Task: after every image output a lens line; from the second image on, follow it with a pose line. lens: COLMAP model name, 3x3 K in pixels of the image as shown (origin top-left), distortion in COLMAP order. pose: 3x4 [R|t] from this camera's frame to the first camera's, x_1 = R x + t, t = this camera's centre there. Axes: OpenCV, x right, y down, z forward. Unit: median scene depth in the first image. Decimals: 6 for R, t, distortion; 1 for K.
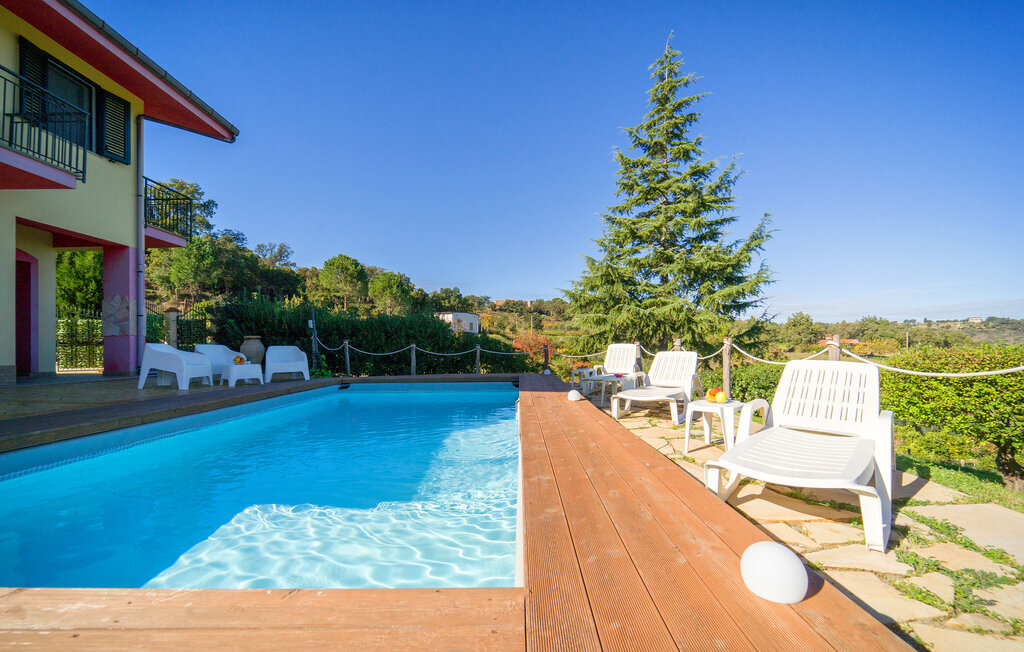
lens RADIAL K [[420.1, 0, 515.6], [0, 420.1, 347.1], [0, 0, 1]] dist [0.001519, -0.000264]
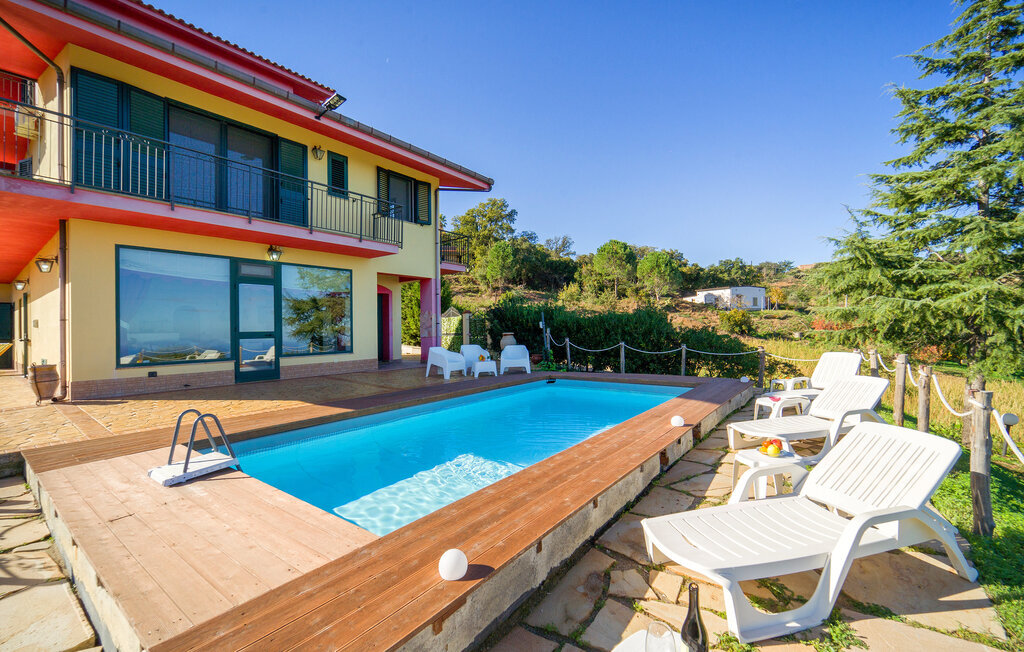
lens RADIAL K [[428.3, 0, 525.1], [0, 428.3, 319.9], [0, 0, 1]] dist [0.001242, -0.000070]
pose [[0.811008, -0.011706, -0.584918, 0.080462], [0.008868, 0.999931, -0.007715, -0.023611], [0.584968, 0.001070, 0.811055, -0.016036]]
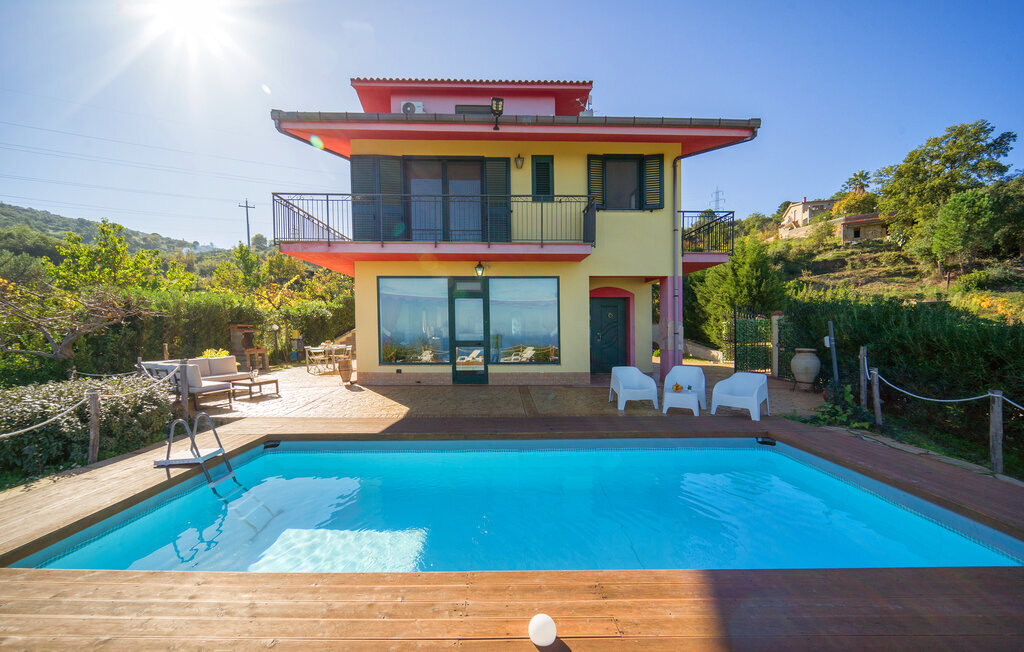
lens RADIAL K [[439.8, 0, 508.1], [0, 439.8, 338.7], [0, 0, 1]] dist [0.002870, -0.005373]
pose [[0.018356, 0.044245, -0.998852, 0.104085], [0.005105, 0.999003, 0.044345, -0.038459], [0.999818, -0.005913, 0.018112, 0.171547]]
